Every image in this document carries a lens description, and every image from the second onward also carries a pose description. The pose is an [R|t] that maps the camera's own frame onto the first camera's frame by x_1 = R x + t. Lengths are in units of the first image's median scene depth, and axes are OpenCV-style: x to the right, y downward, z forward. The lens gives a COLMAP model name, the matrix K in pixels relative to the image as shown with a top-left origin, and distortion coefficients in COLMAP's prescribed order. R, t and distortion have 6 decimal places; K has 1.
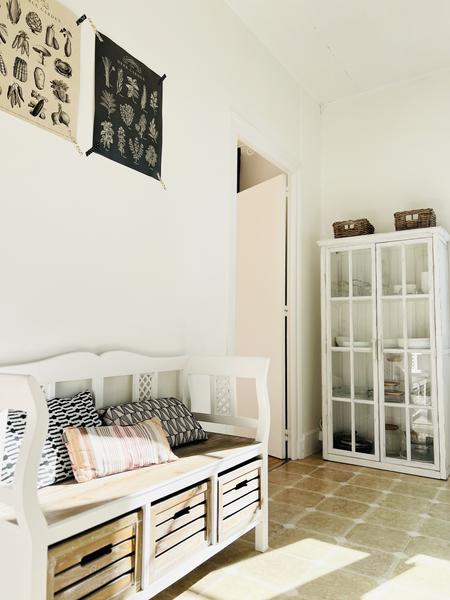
lens RADIAL K [[456.6, 0, 225.0], [0, 456.6, 302.9], [0, 0, 1]] dist [0.011637, -0.013206]
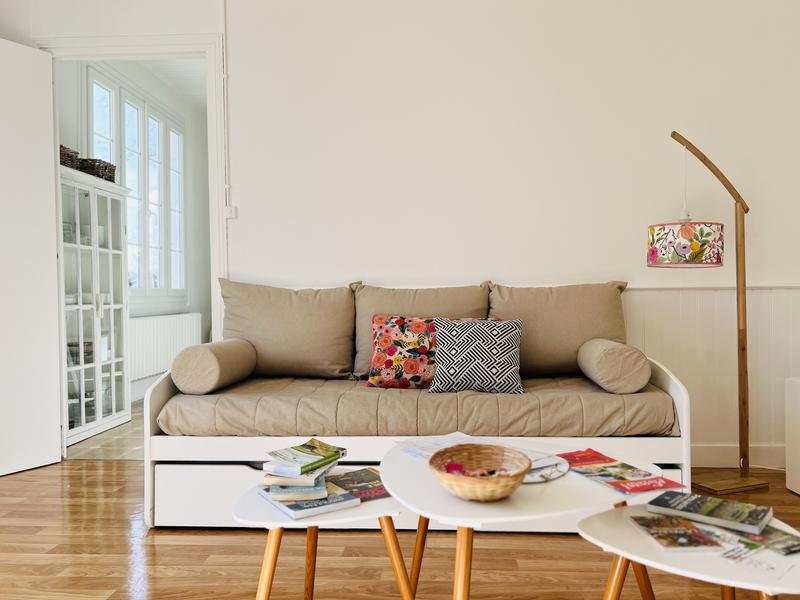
lens RADIAL K [[608.9, 0, 401.5], [0, 608.9, 298.1], [0, 0, 1]] dist [0.011637, -0.013206]
pose [[-0.484492, -0.020627, 0.874553, -0.988194], [-0.072901, 0.997197, -0.016866, 0.059494], [-0.871753, -0.071927, -0.484637, 1.029217]]
